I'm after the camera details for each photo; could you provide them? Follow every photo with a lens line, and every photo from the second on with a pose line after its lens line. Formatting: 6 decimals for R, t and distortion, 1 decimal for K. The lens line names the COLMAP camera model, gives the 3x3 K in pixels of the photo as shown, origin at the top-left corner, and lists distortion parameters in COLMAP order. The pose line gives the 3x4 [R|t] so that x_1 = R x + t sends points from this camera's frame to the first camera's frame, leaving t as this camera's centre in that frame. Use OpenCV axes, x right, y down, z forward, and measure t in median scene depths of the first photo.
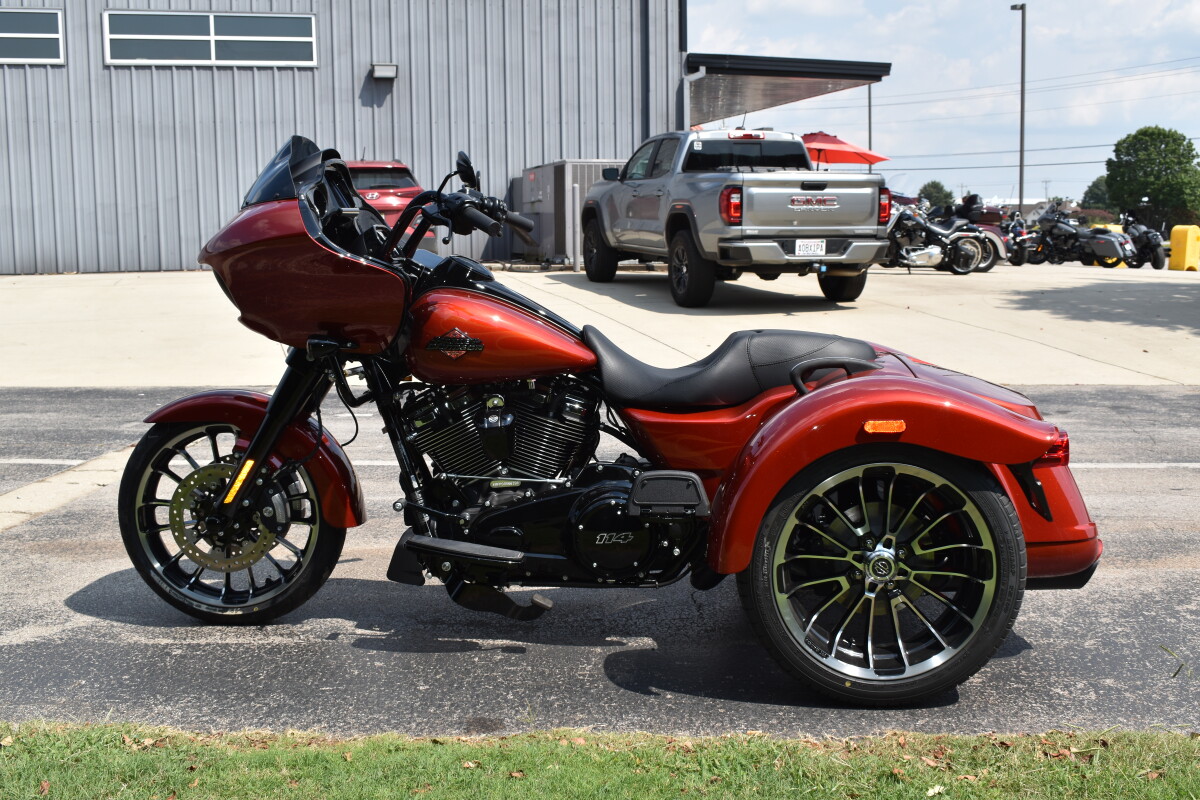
lens RADIAL K [[1475.9, 0, 600.7], [0, 1475.9, 400.9], [0, 0, 1]] dist [-0.074890, 0.000000]
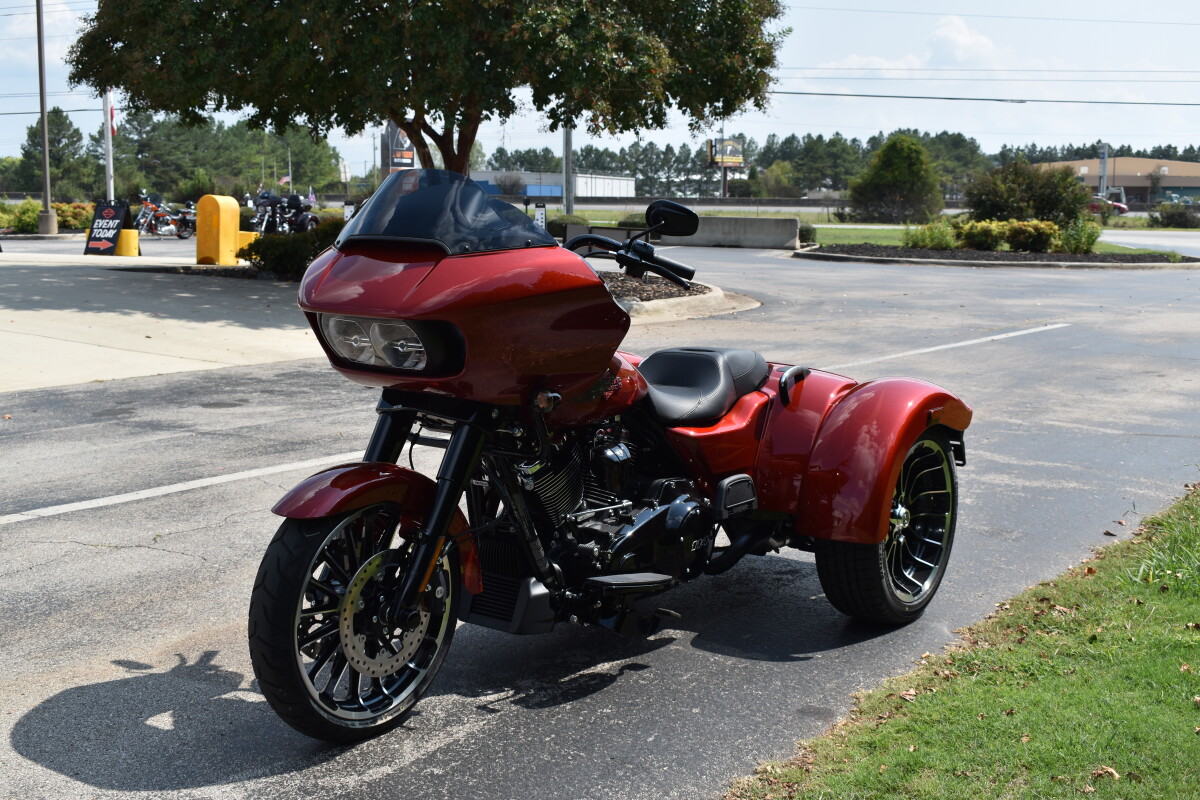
lens RADIAL K [[1475.9, 0, 599.3], [0, 1475.9, 400.4], [0, 0, 1]] dist [-0.074890, 0.000000]
pose [[0.542580, -0.108081, 0.833022, -0.914295], [0.089110, 0.993498, 0.070862, -0.097182], [-0.835264, 0.035782, 0.548683, 0.422607]]
